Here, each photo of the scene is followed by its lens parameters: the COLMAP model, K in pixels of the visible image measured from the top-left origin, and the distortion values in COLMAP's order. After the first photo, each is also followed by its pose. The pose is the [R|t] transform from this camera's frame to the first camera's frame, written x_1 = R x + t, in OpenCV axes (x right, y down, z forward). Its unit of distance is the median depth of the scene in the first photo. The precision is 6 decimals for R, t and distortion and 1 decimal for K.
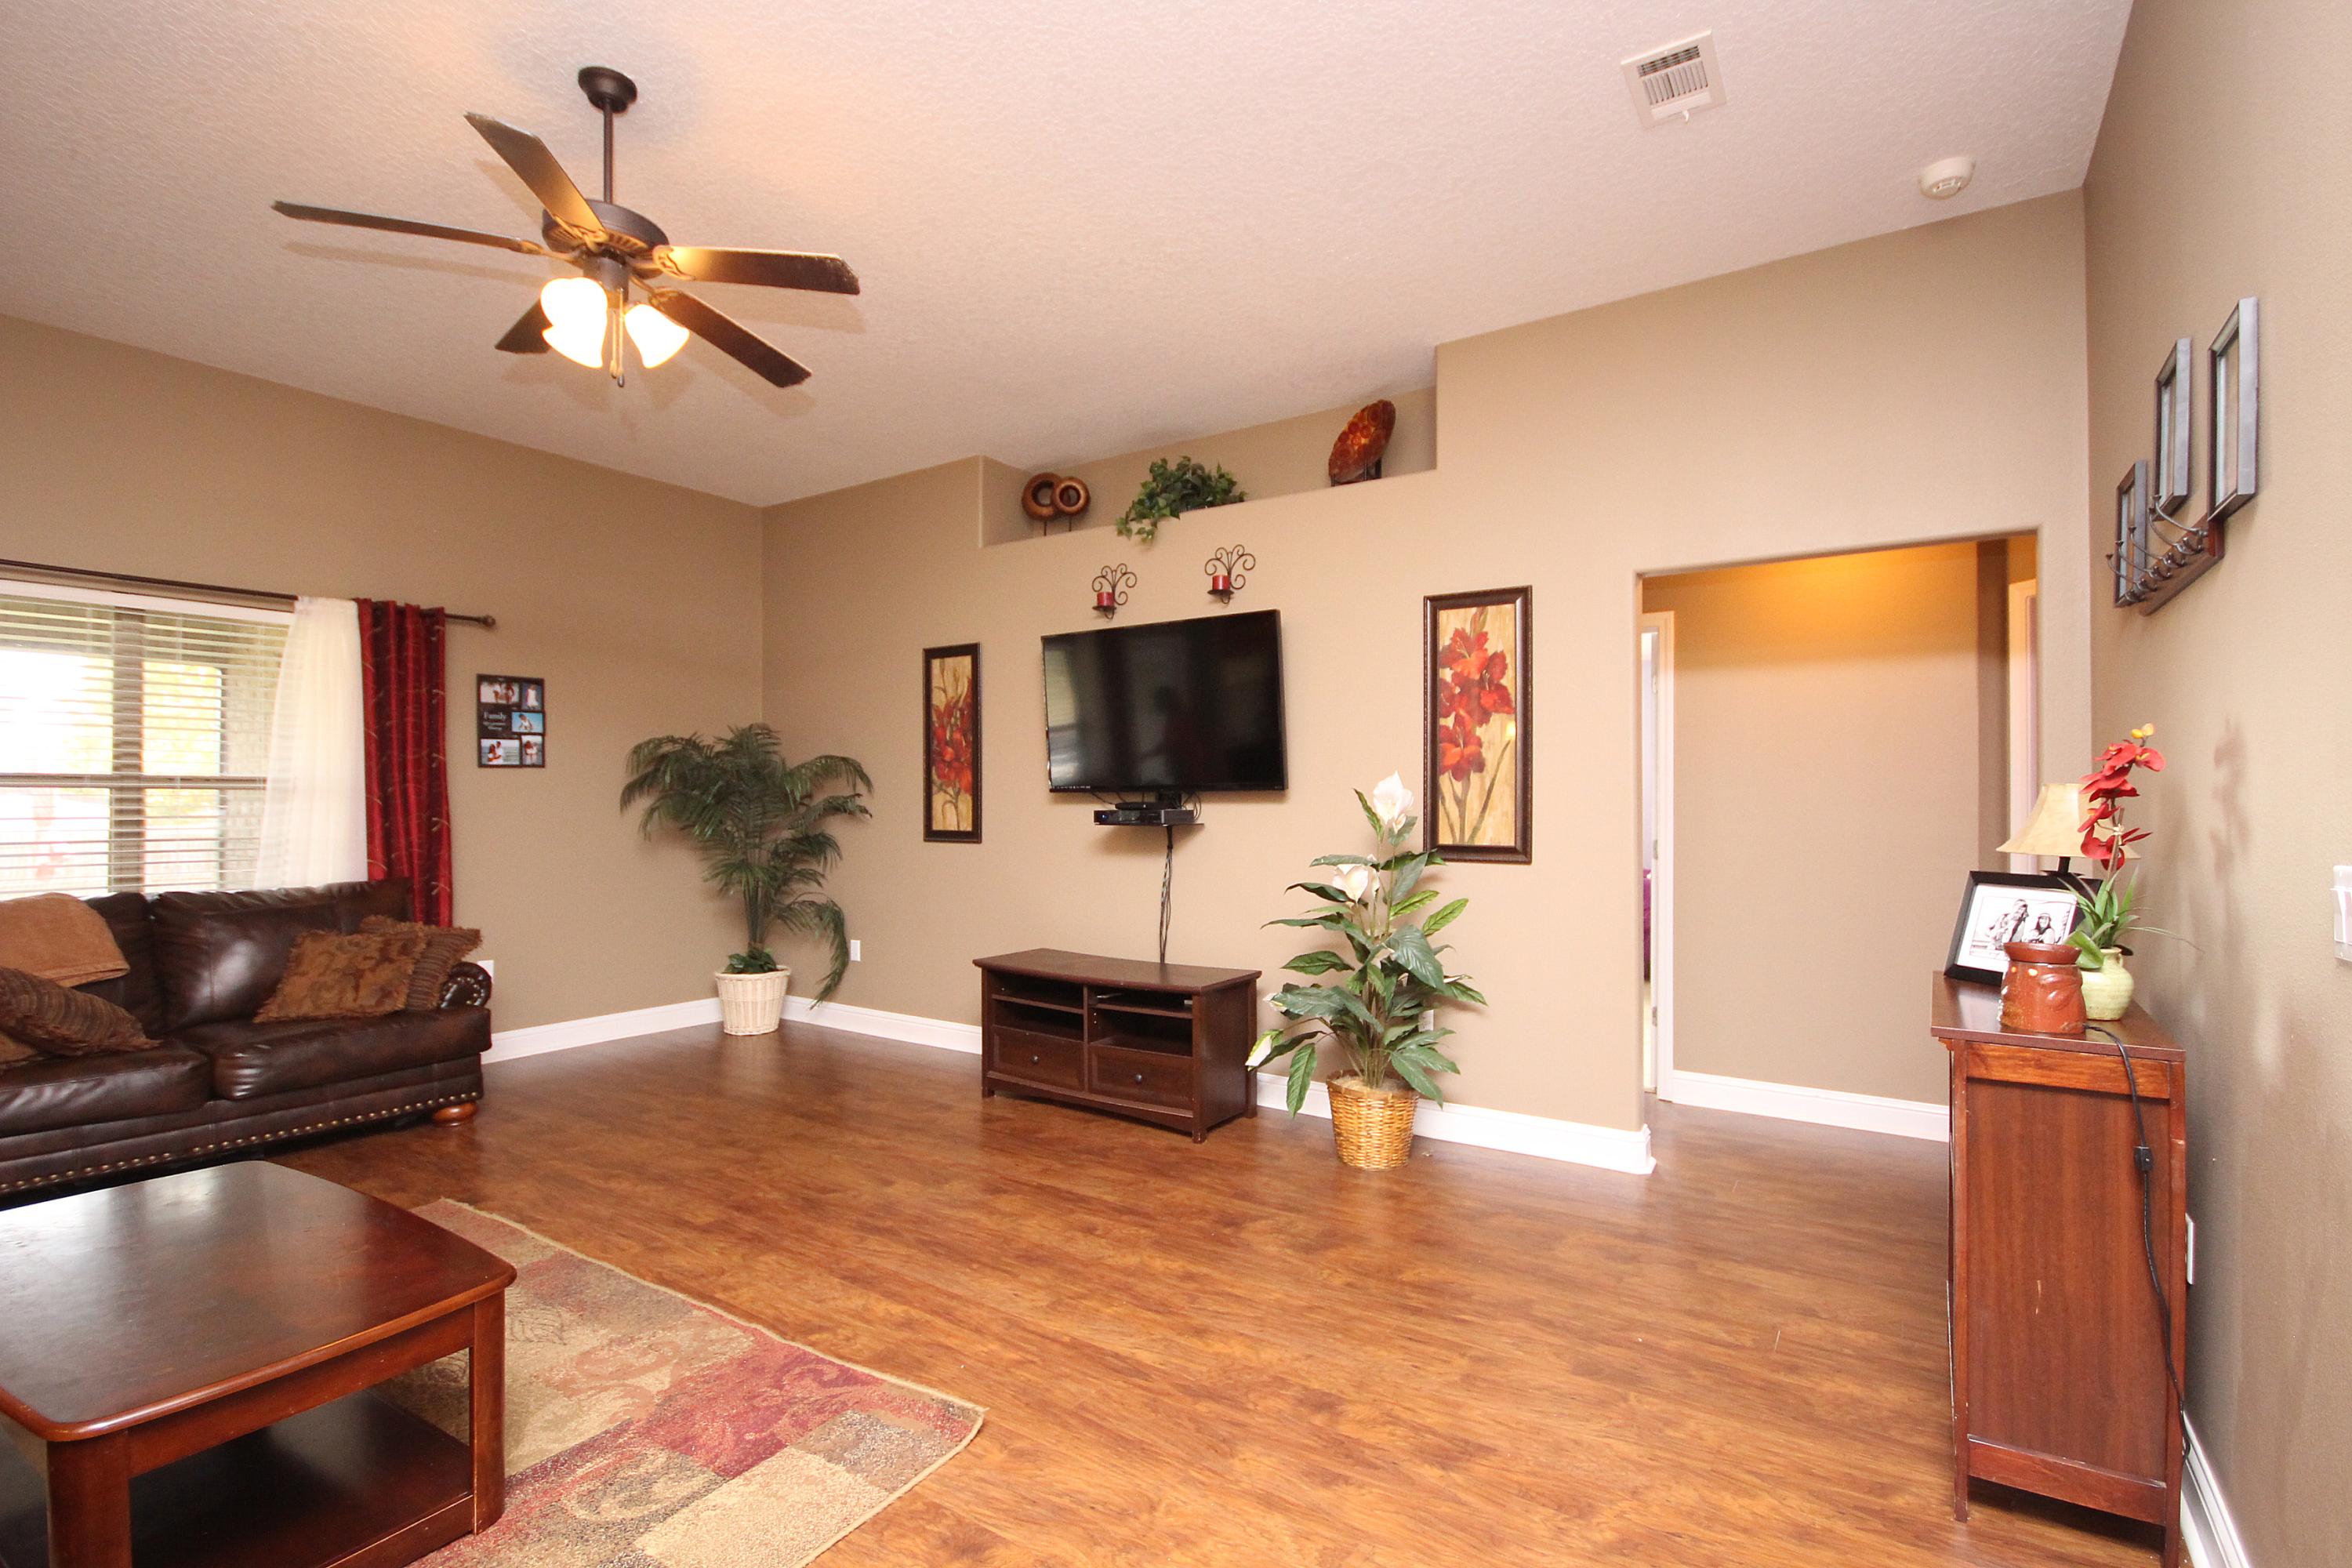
lens RADIAL K [[1095.5, 0, 1183.3], [0, 1095.5, 791.7], [0, 0, 1]] dist [-0.004142, 0.000168]
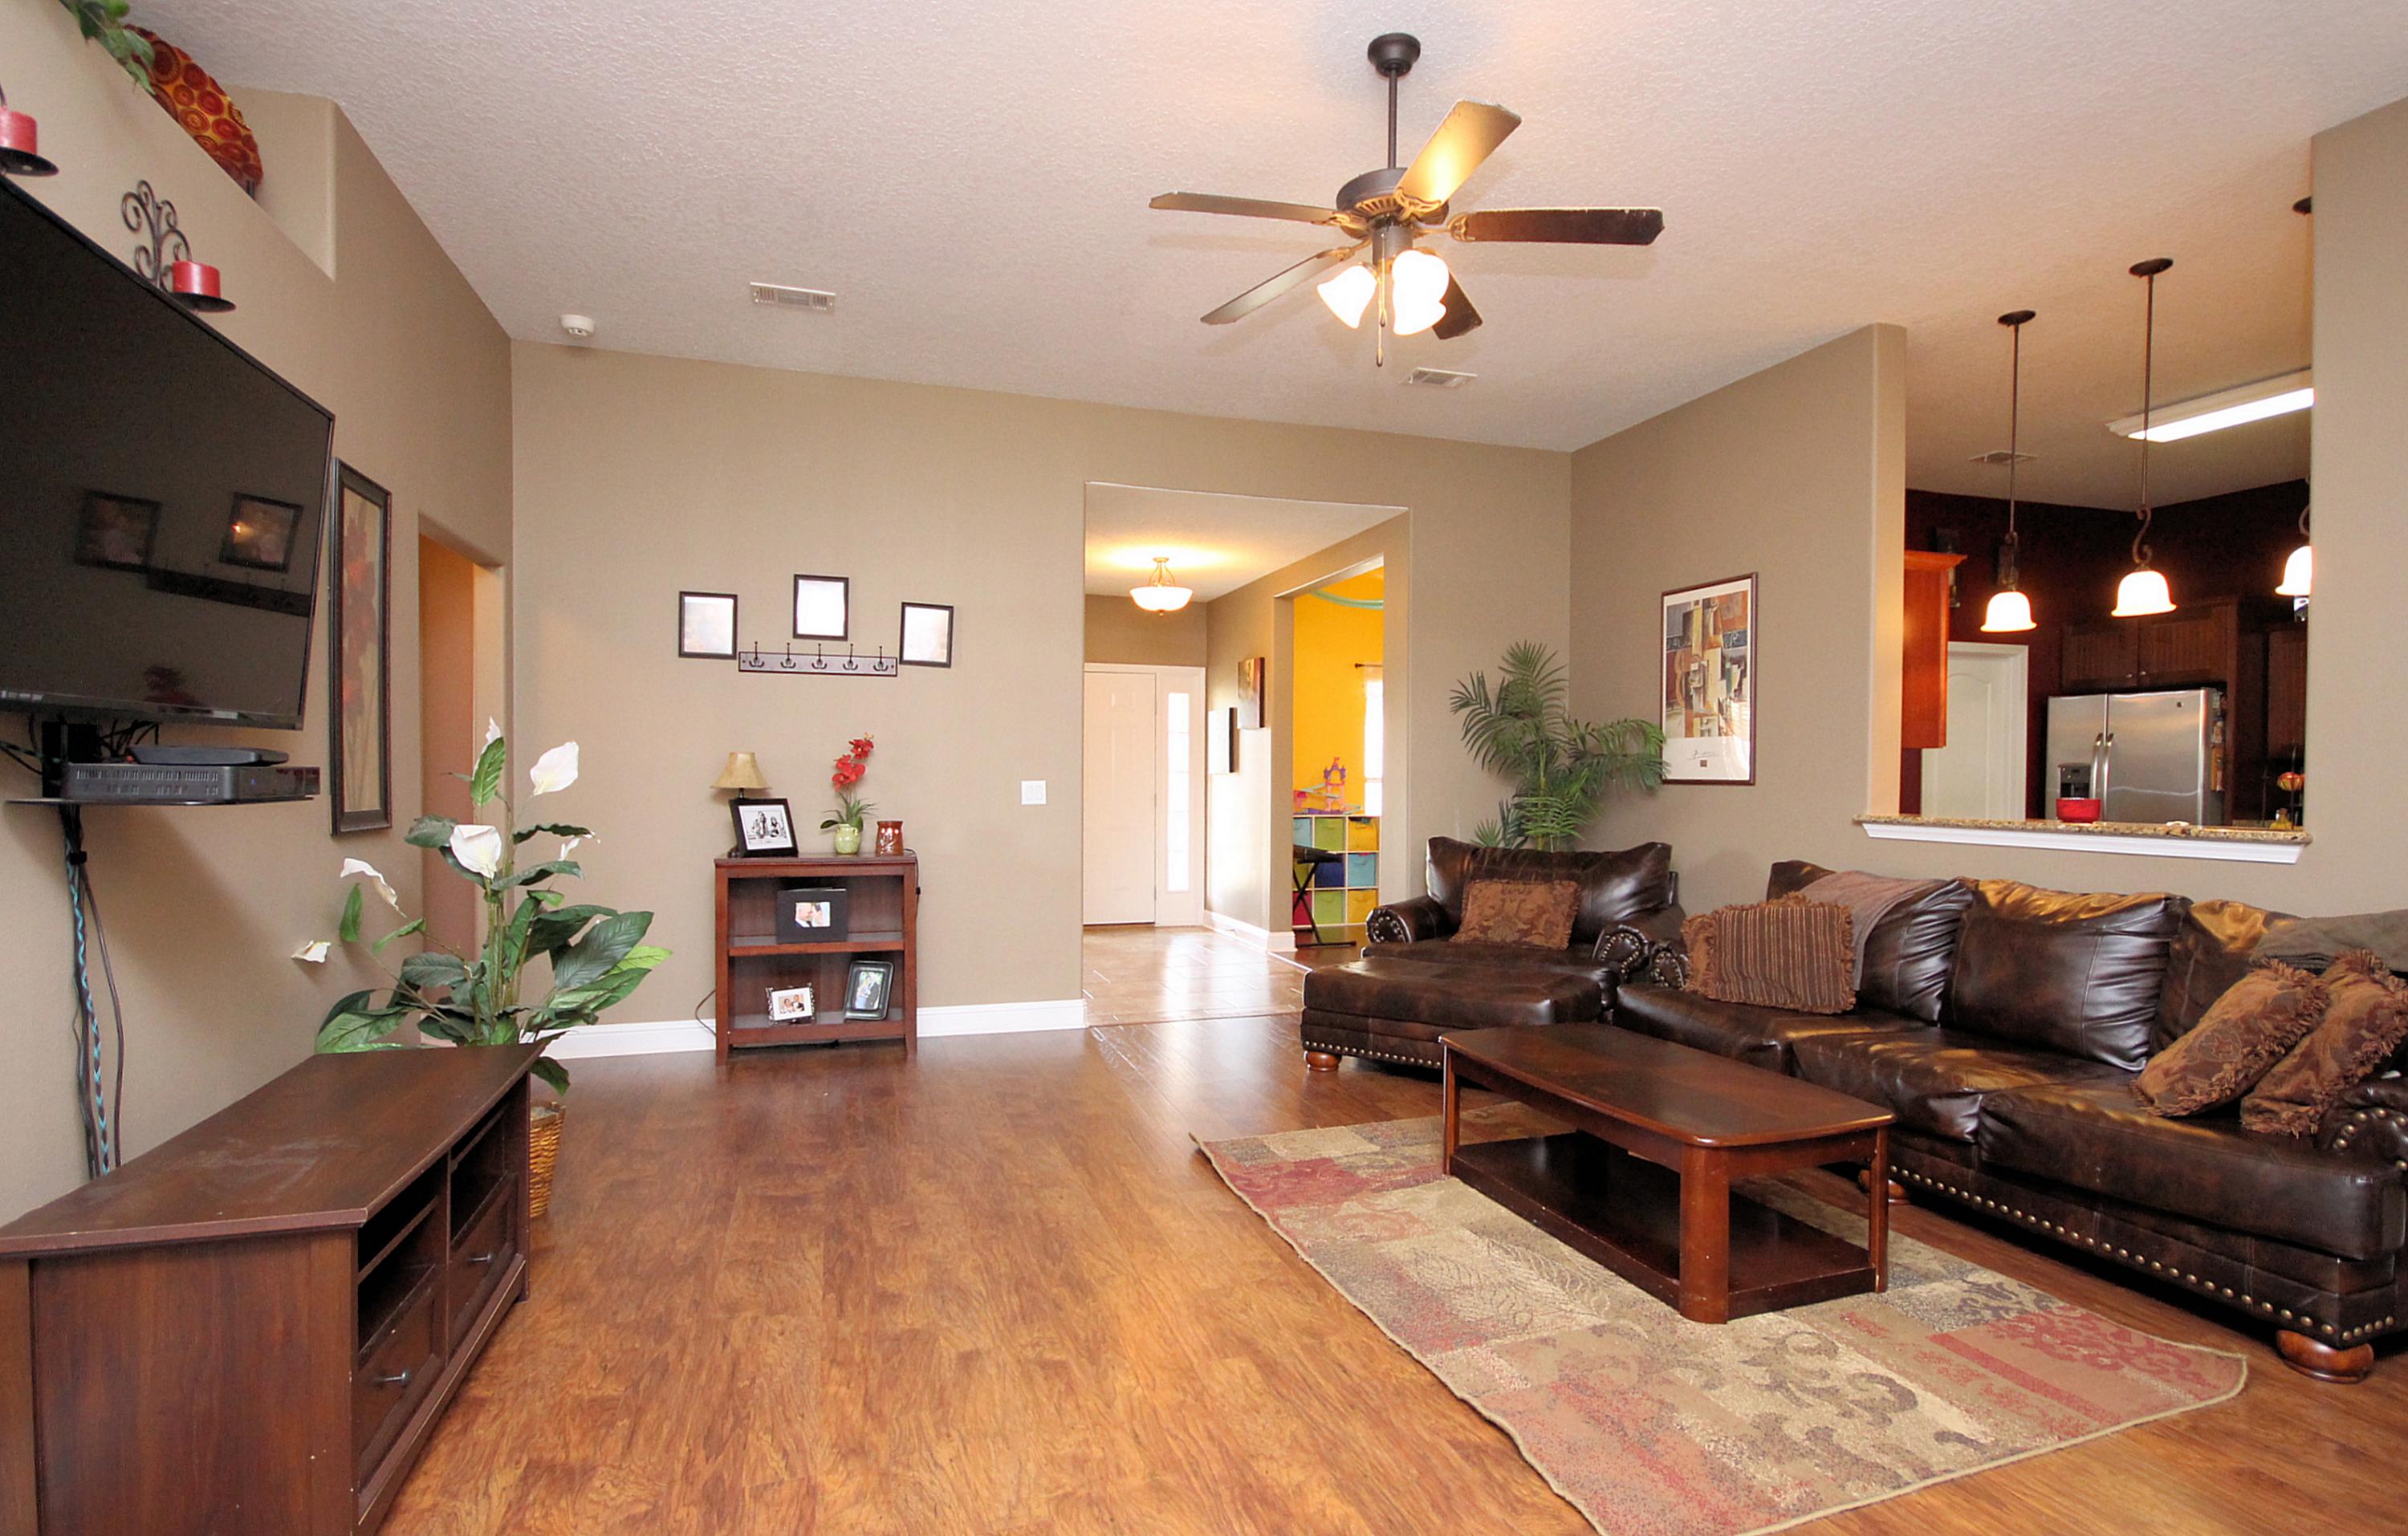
lens RADIAL K [[1153.2, 0, 1209.3], [0, 1153.2, 783.0], [0, 0, 1]] dist [-0.000003, 0.000019]
pose [[-0.774547, -0.013730, 0.632367, -0.919048], [-0.014406, 0.999888, 0.004065, 0.020320], [-0.632352, -0.005962, -0.774658, 1.647967]]
